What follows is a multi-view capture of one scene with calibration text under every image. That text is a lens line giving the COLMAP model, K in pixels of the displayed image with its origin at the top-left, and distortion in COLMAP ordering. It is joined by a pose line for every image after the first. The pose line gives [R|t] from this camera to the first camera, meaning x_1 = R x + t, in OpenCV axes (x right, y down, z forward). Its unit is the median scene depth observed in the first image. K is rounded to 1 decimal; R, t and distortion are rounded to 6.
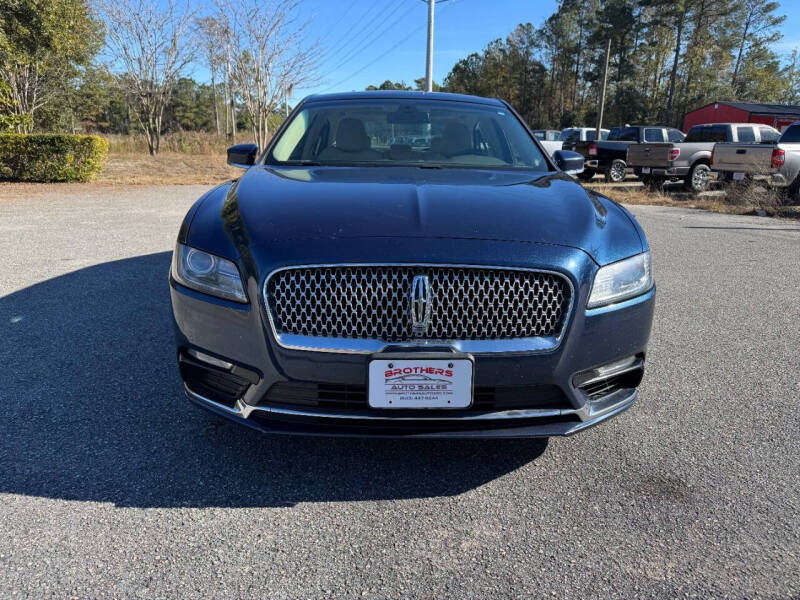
lens RADIAL K [[568.2, 0, 404.2], [0, 568.2, 299.5], [0, 0, 1]] dist [0.020999, -0.022480]
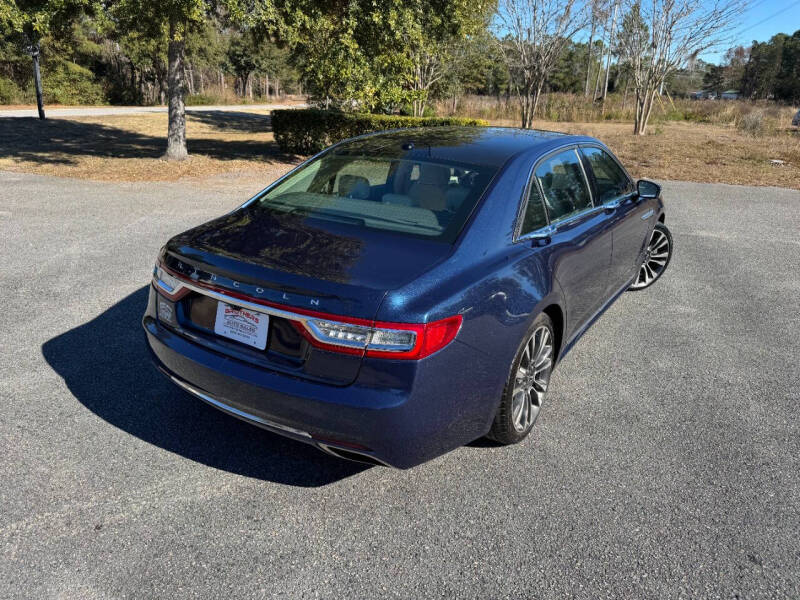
lens RADIAL K [[568.2, 0, 399.7], [0, 568.2, 299.5], [0, 0, 1]] dist [0.020999, -0.022480]
pose [[0.826980, 0.189802, -0.529226, -0.446974], [-0.154645, 0.981776, 0.110453, -0.435590], [0.540546, -0.009500, 0.841261, 0.521013]]
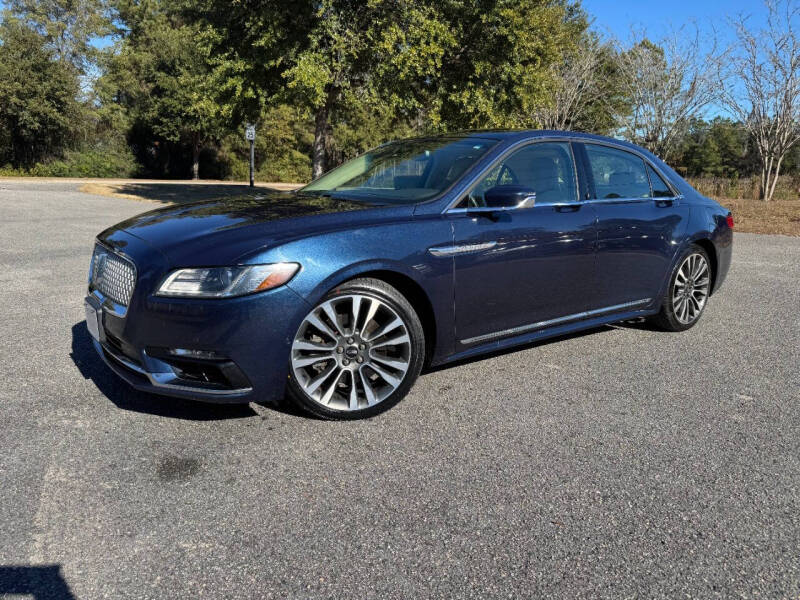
lens RADIAL K [[568.2, 0, 400.9], [0, 568.2, 301.7], [0, 0, 1]] dist [0.020999, -0.022480]
pose [[0.594001, 0.165812, -0.787190, 1.479902], [-0.220028, 0.974702, 0.039280, -0.130353], [0.773789, 0.149872, 0.615458, 0.569191]]
